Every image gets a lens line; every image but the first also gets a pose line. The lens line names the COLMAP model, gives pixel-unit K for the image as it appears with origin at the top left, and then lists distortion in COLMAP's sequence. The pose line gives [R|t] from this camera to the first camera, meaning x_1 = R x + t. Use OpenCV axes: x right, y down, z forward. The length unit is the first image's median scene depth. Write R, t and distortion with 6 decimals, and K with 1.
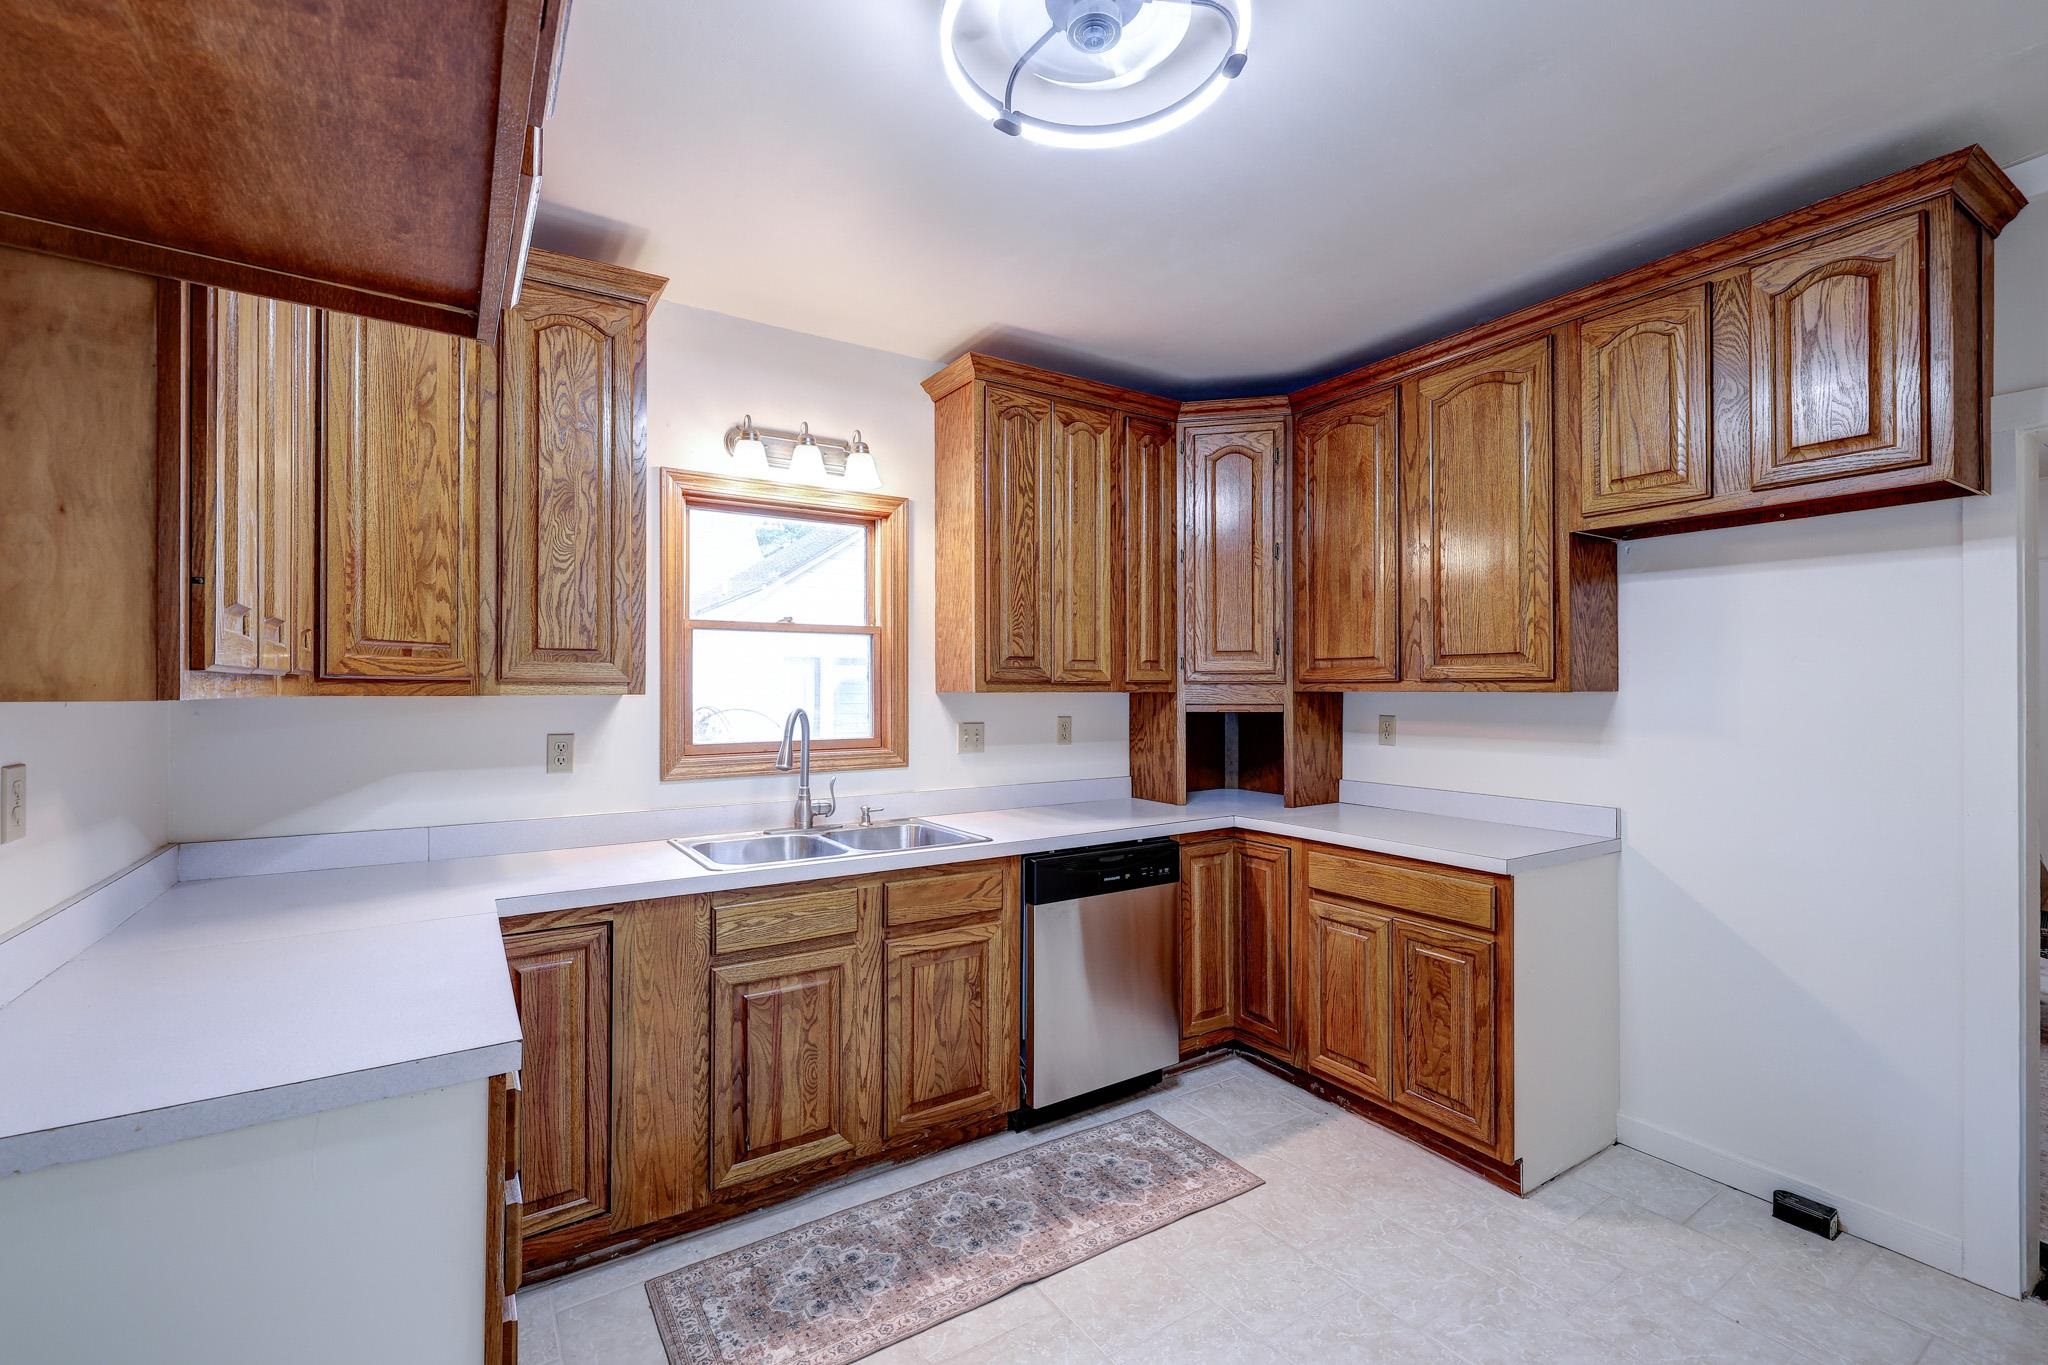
lens RADIAL K [[876.3, 0, 1023.9], [0, 876.3, 682.7], [0, 0, 1]] dist [0.011832, -0.000399]
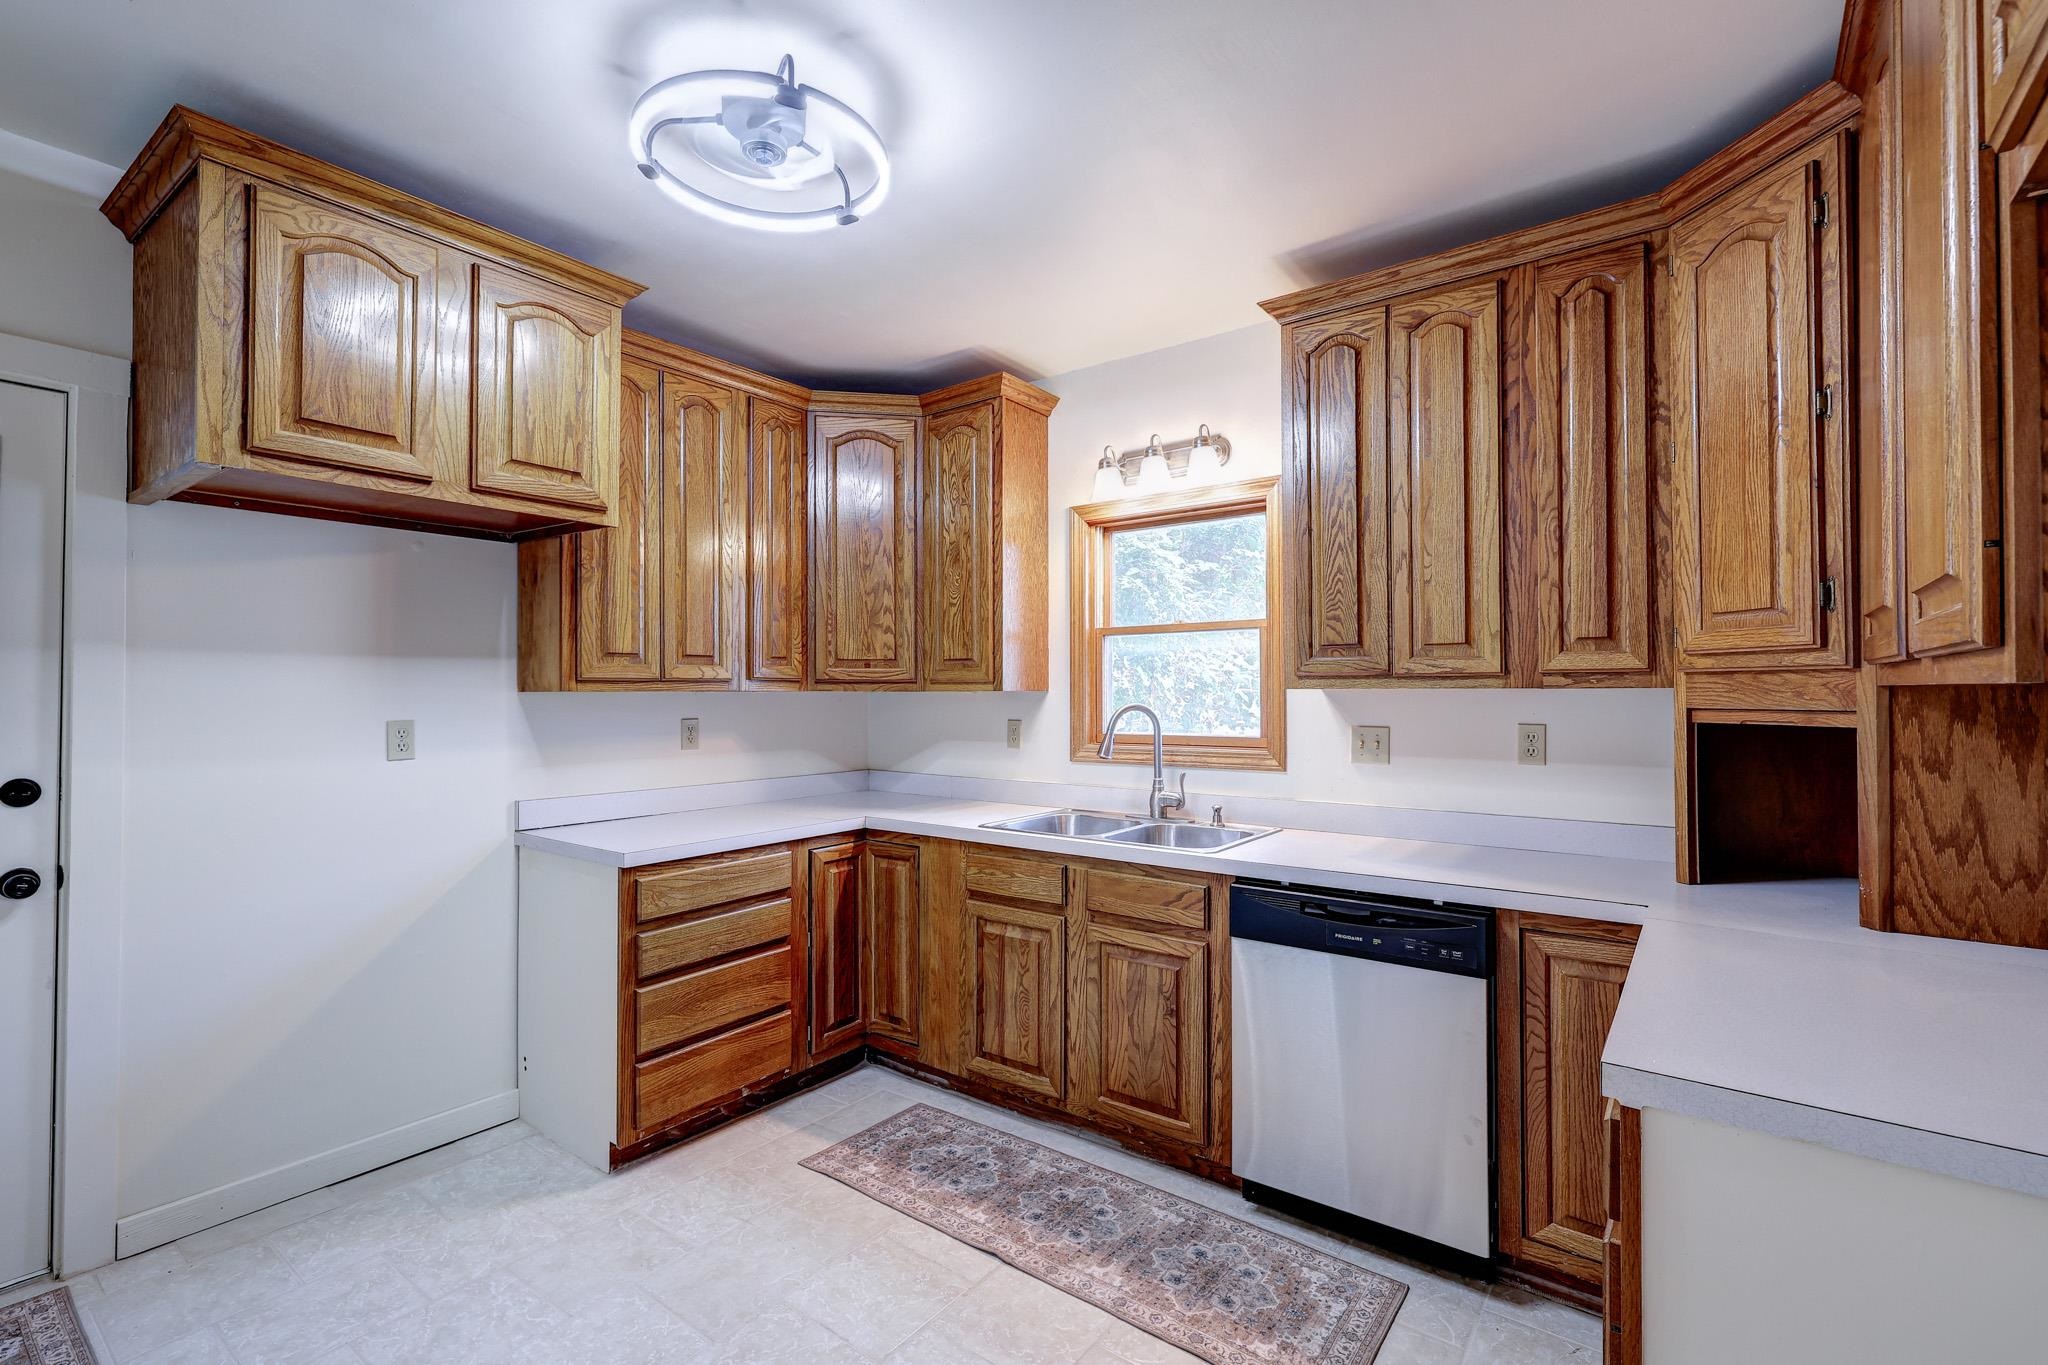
lens RADIAL K [[918.1, 0, 1022.7], [0, 918.1, 682.9], [0, 0, 1]] dist [0.012967, 0.000167]
pose [[0.341669, -0.009019, -0.939777, 0.840155], [0.009307, 0.999937, -0.006213, 0.010068], [0.939774, -0.006624, 0.341732, 0.532706]]
